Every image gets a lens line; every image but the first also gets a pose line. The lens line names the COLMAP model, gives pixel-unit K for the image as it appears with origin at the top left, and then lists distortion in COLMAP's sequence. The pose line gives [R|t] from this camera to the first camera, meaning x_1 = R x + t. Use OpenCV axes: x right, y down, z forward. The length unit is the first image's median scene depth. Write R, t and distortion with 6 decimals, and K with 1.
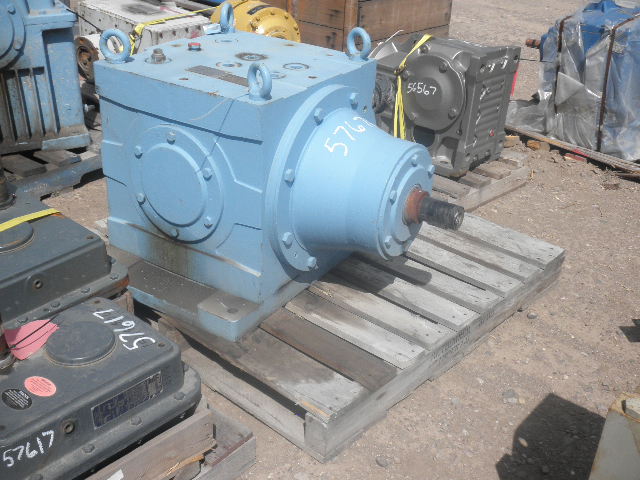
lens RADIAL K [[800.7, 0, 320.0], [0, 800.7, 240.0], [0, 0, 1]] dist [0.011402, 0.017669]
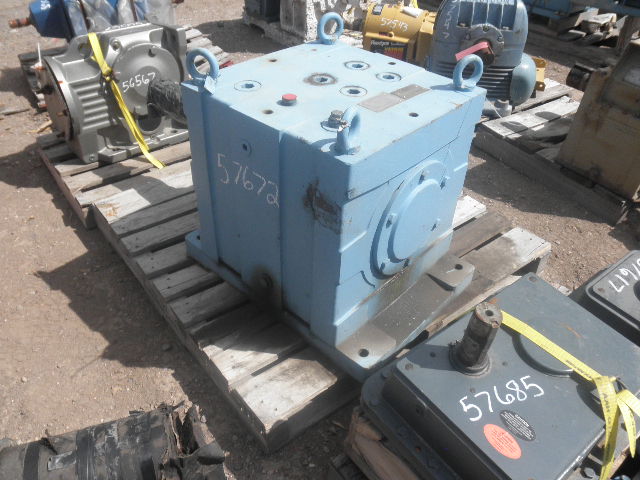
lens RADIAL K [[524.6, 0, 326.9], [0, 524.6, 237.8], [0, 0, 1]] dist [-0.077298, 0.010385]
pose [[0.166647, -0.641566, 0.748747, -0.605677], [0.424425, 0.732090, 0.532830, -0.383694], [-0.889996, 0.228993, 0.394297, 0.746679]]
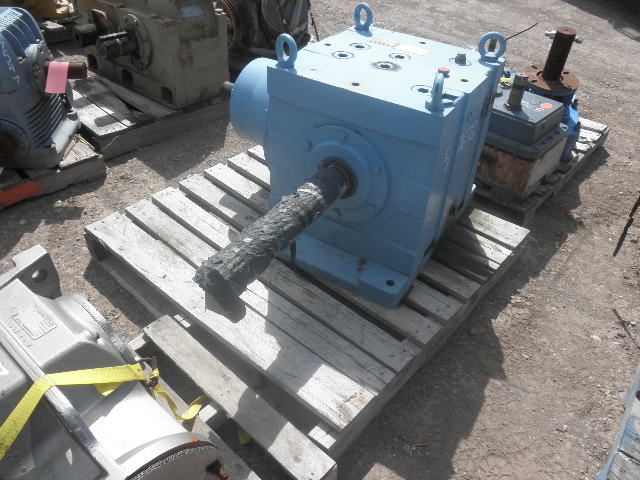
lens RADIAL K [[524.6, 0, 326.9], [0, 524.6, 237.8], [0, 0, 1]] dist [-0.077298, 0.010385]
pose [[-0.995182, -0.067136, -0.071459, 0.025614], [-0.092434, 0.399294, 0.912151, -0.715915], [-0.032705, 0.914361, -0.403576, 1.396083]]
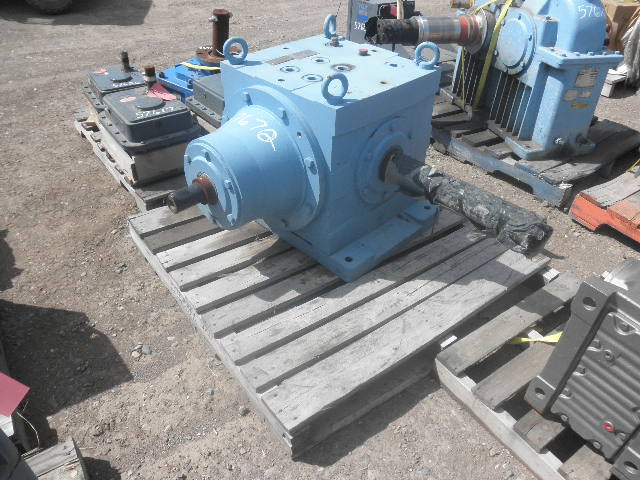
lens RADIAL K [[524.6, 0, 326.9], [0, 524.6, 237.8], [0, 0, 1]] dist [-0.077298, 0.010385]
pose [[-0.193291, 0.550724, -0.811999, 0.664602], [-0.492504, 0.661322, 0.565767, -0.463526], [0.848574, 0.509271, 0.143406, 0.930854]]
